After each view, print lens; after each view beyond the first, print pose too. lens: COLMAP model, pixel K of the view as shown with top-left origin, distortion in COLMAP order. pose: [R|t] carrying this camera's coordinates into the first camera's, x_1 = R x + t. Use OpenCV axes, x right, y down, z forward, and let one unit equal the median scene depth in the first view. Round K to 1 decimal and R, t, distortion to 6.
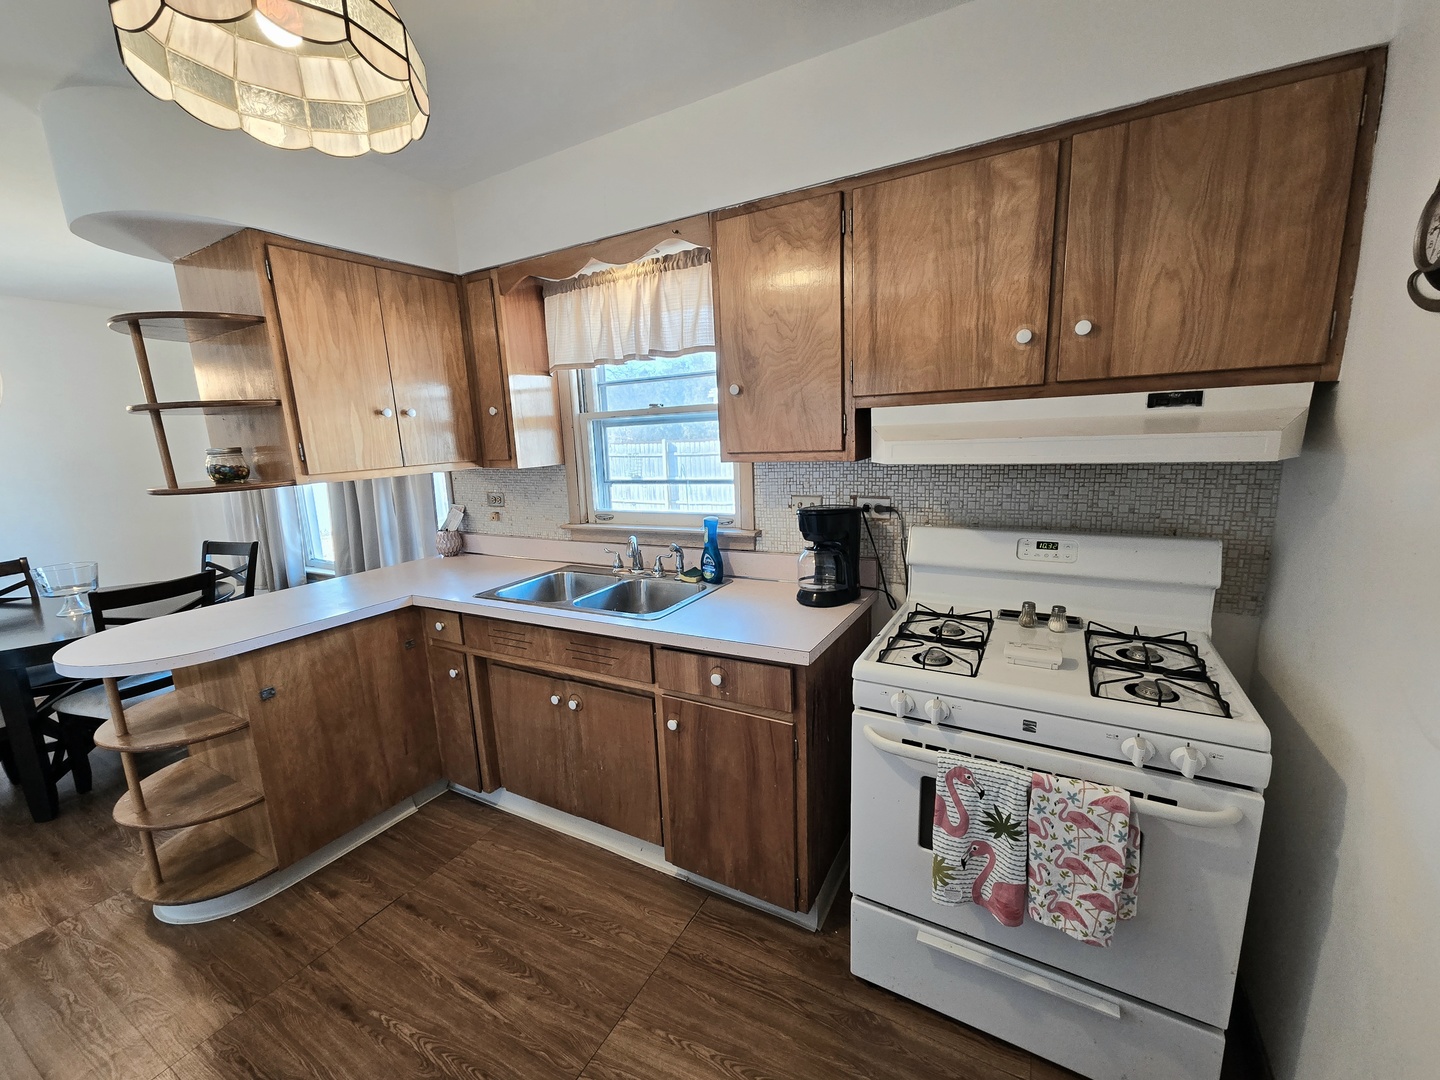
lens RADIAL K [[589.4, 0, 717.4], [0, 589.4, 537.2], [0, 0, 1]] dist [-0.002709, 0.000271]
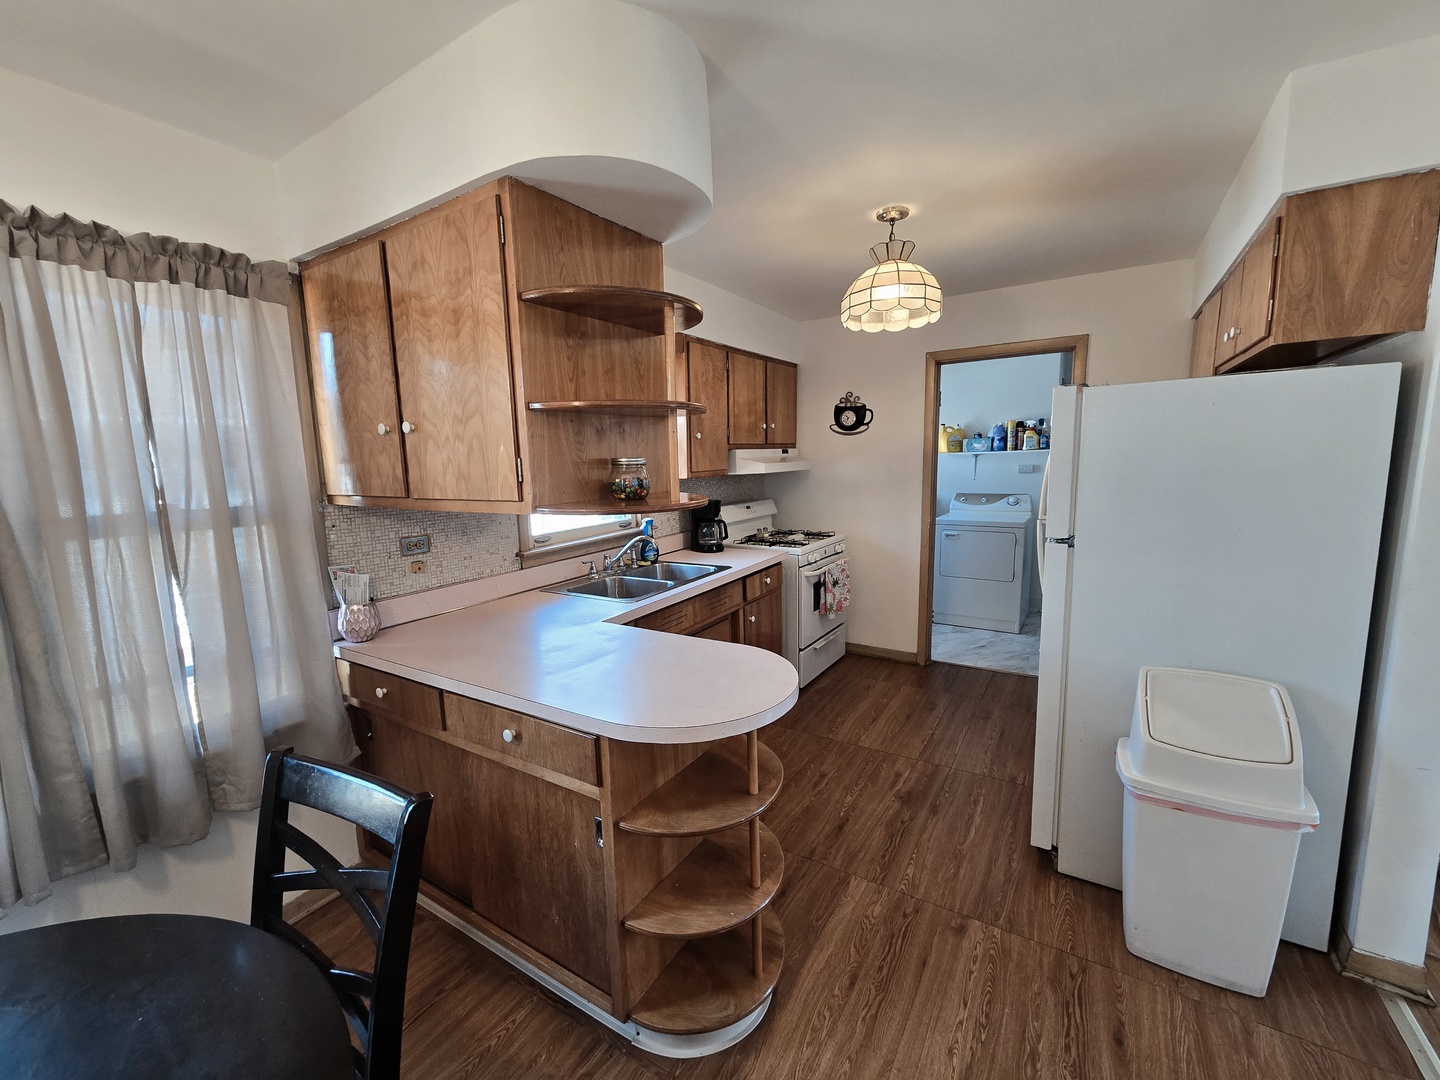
lens RADIAL K [[589.4, 0, 716.3], [0, 589.4, 542.3], [0, 0, 1]] dist [-0.002709, 0.000271]
pose [[0.049305, -0.096842, 0.994078, -2.011255], [0.213699, 0.973263, 0.084215, -0.087866], [-0.975654, 0.208281, 0.068682, 1.032566]]
